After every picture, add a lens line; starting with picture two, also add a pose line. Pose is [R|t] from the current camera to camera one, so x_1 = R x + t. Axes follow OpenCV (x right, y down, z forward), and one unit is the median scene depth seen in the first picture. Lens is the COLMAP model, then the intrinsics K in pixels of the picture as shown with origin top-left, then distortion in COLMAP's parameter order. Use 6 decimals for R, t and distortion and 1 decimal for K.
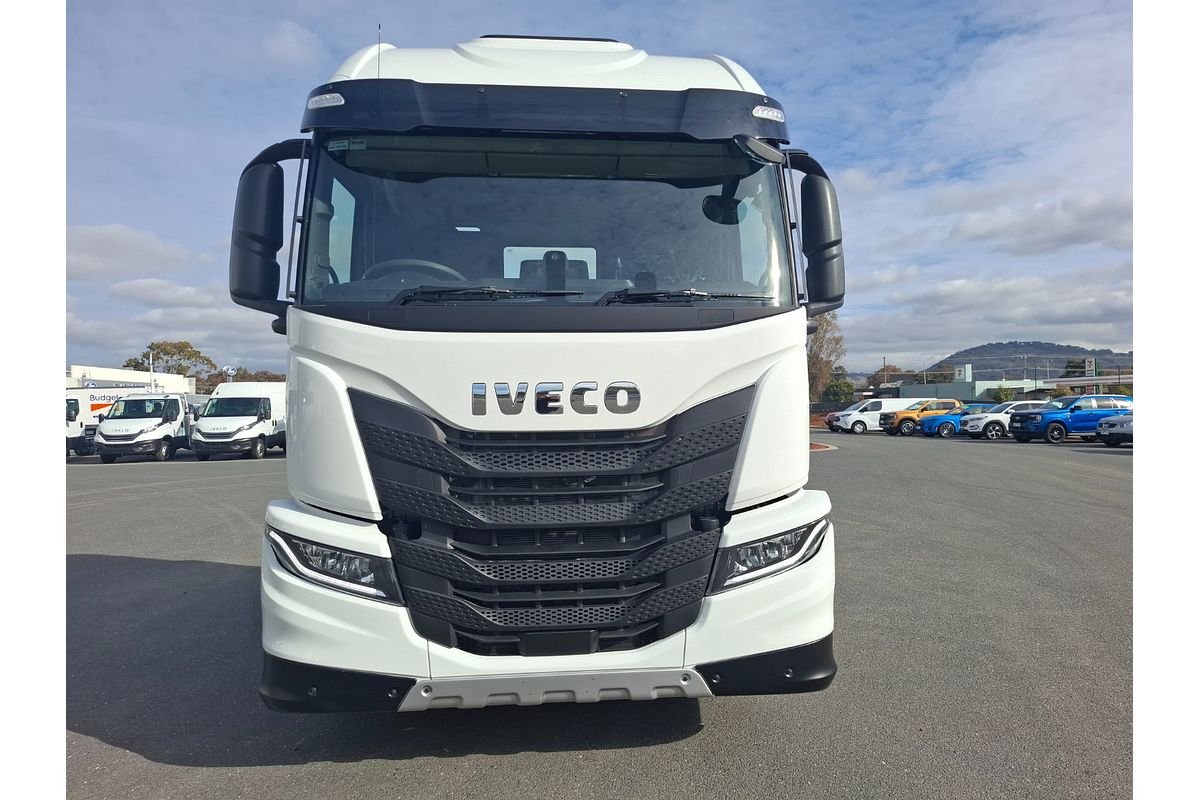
lens RADIAL K [[711.8, 0, 593.3], [0, 711.8, 412.1], [0, 0, 1]] dist [0.087659, 0.000506]
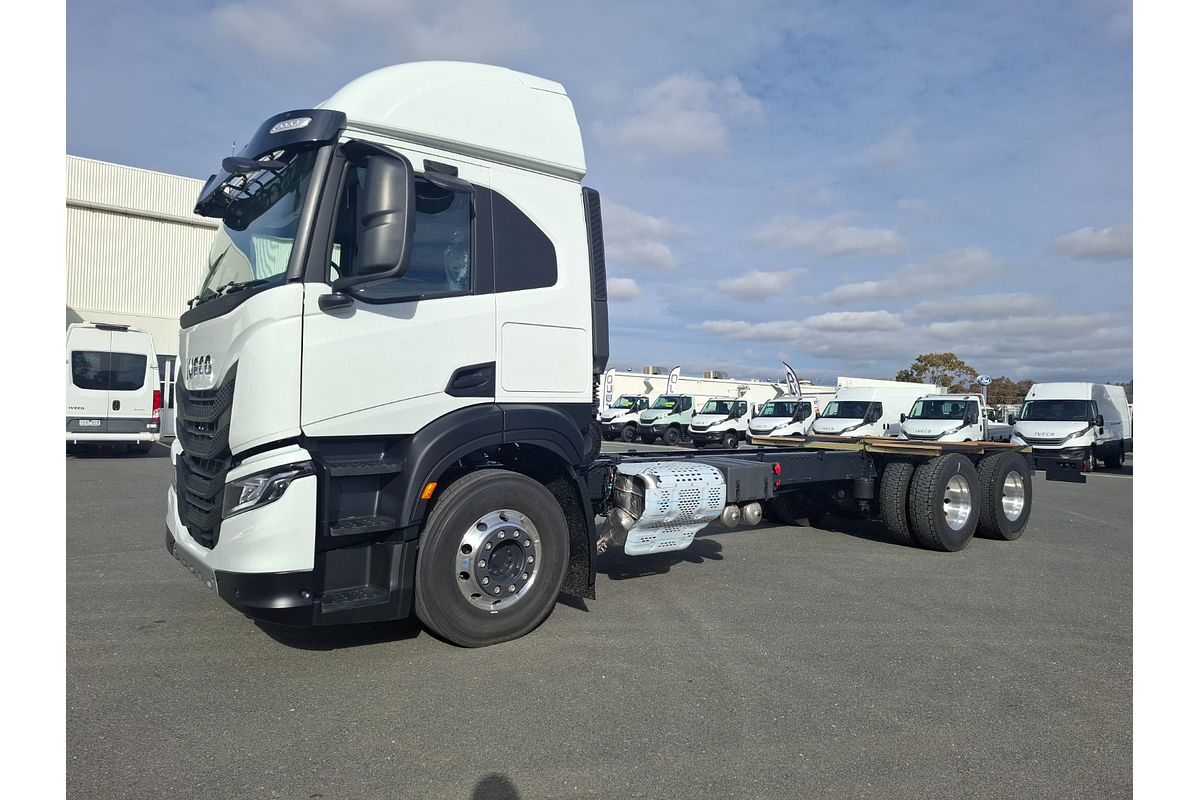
lens RADIAL K [[759.2, 0, 610.2], [0, 759.2, 394.3], [0, 0, 1]] dist [0.040912, -0.028298]
pose [[0.557064, 0.002984, -0.830464, 1.707058], [-0.026569, 0.999546, -0.014230, 0.034355], [0.830045, 0.029992, 0.556890, 0.814421]]
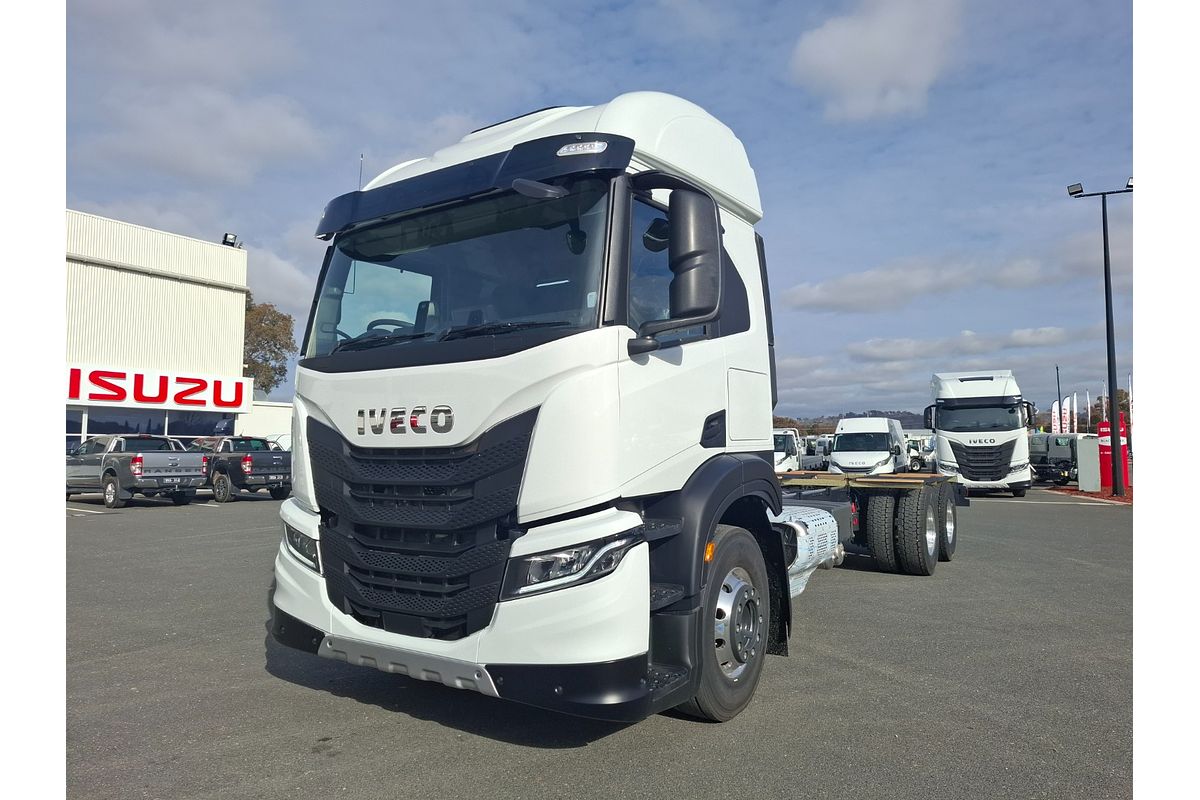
lens RADIAL K [[759.2, 0, 601.0], [0, 759.2, 389.1], [0, 0, 1]] dist [0.040912, -0.028298]
pose [[0.781188, -0.043866, -0.622753, 1.019033], [-0.003281, 0.997226, -0.074359, 0.022332], [0.624287, 0.060132, 0.778877, 0.185139]]
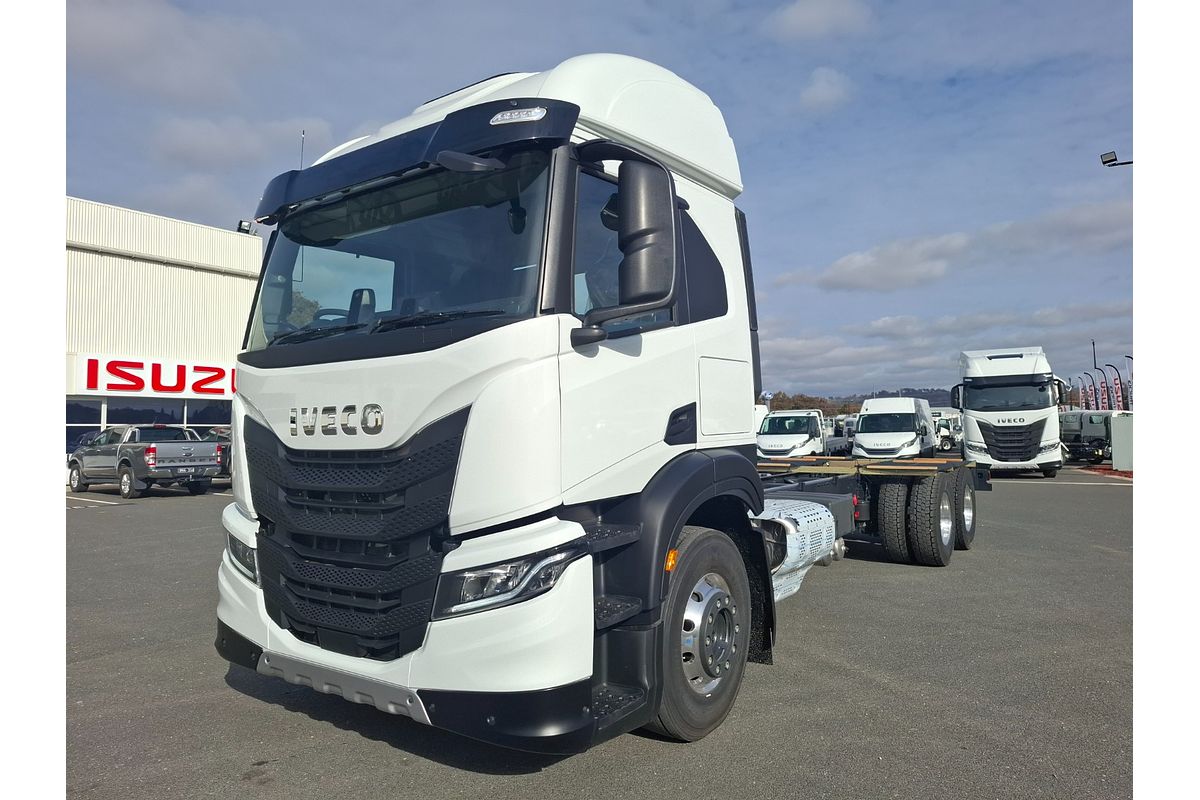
lens RADIAL K [[759.2, 0, 612.1], [0, 759.2, 391.4], [0, 0, 1]] dist [0.040912, -0.028298]
pose [[0.764123, -0.036715, -0.644025, 1.044128], [0.008498, 0.998865, -0.046861, -0.005875], [0.645015, 0.030335, 0.763568, 0.357413]]
